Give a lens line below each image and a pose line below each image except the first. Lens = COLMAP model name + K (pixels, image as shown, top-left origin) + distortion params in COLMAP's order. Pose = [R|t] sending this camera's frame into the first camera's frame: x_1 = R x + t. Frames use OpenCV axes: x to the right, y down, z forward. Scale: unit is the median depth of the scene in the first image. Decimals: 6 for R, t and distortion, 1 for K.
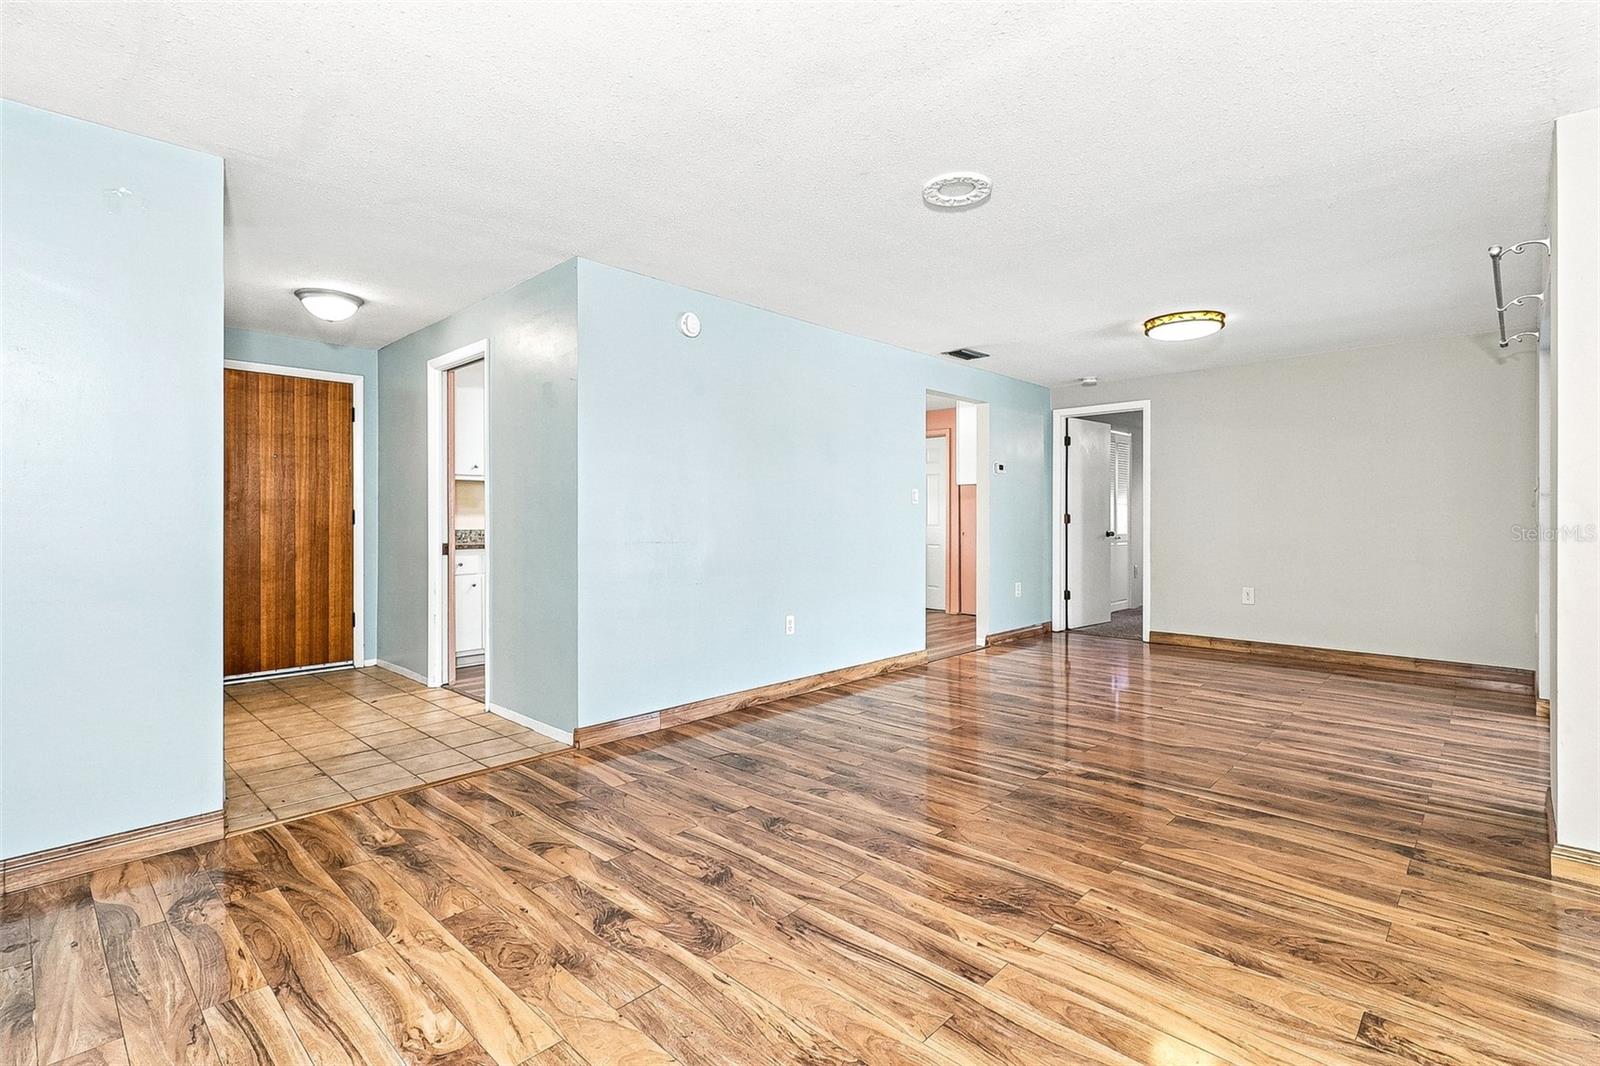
lens RADIAL K [[748.0, 0, 815.1], [0, 748.0, 523.0], [0, 0, 1]] dist [0.014289, -0.005694]
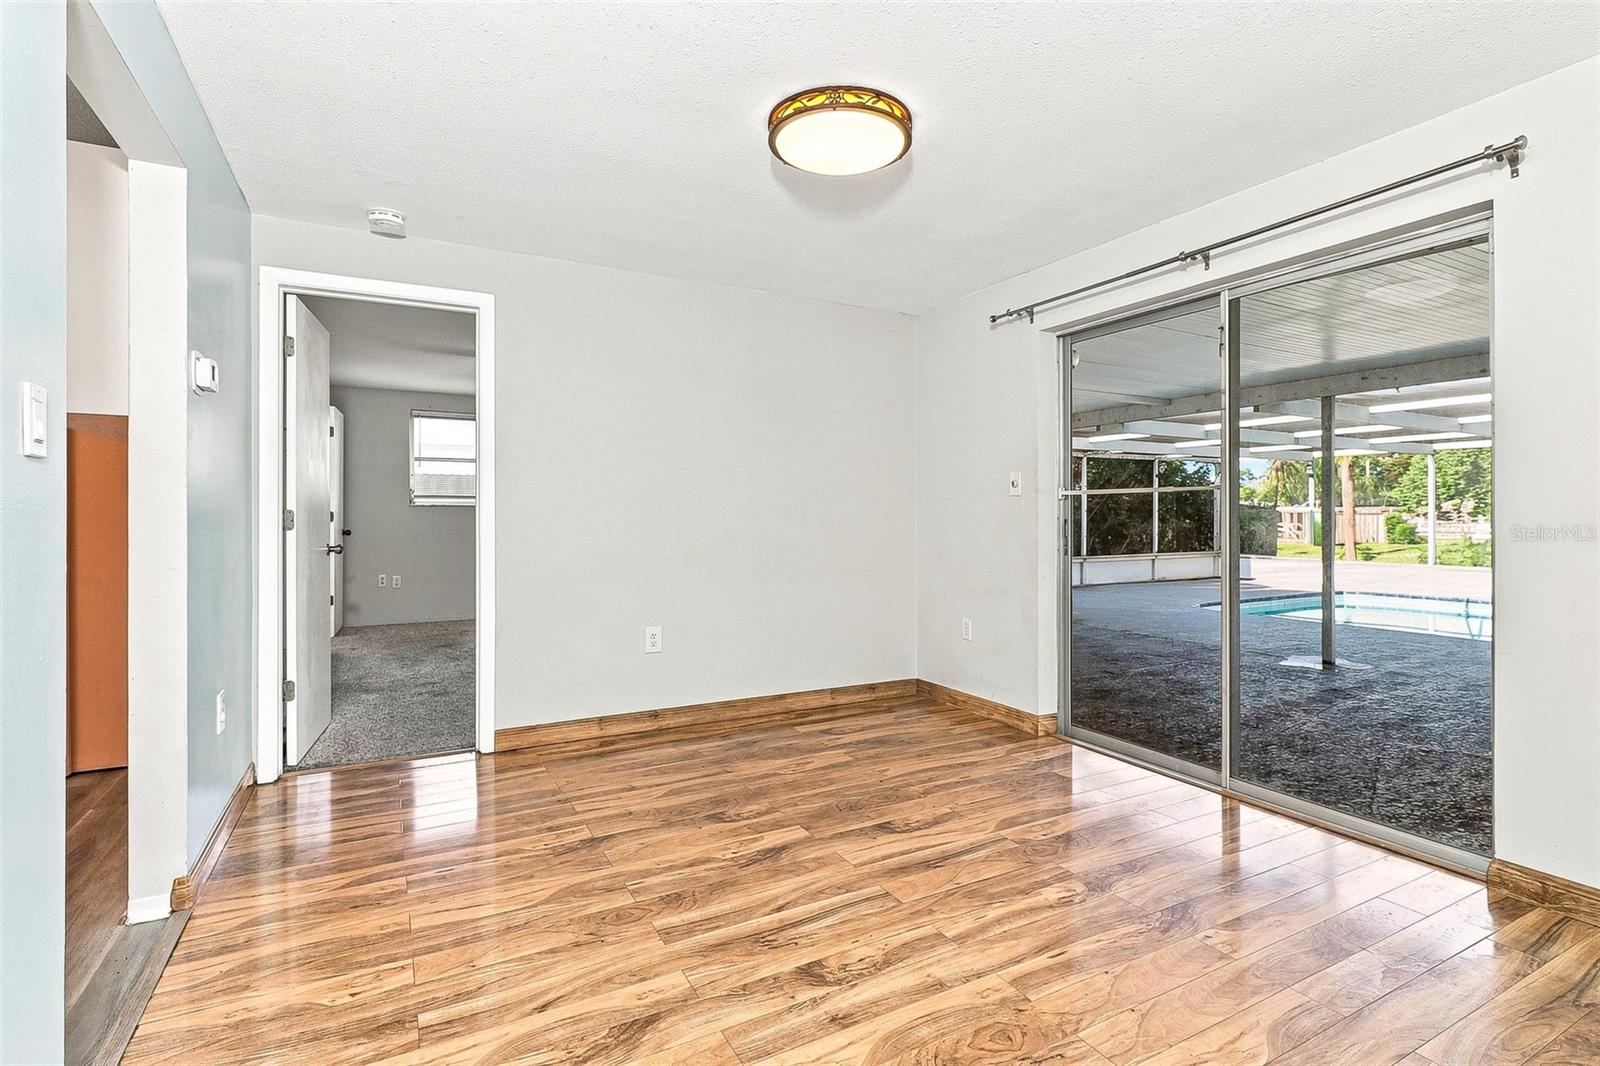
lens RADIAL K [[769.9, 0, 807.6], [0, 769.9, 517.3], [0, 0, 1]] dist [-0.000599, 0.000062]
pose [[0.307385, -0.001514, 0.951584, -0.004590], [0.007149, 0.999974, -0.000718, -0.005066], [-0.951558, 0.007024, 0.307388, 0.669970]]
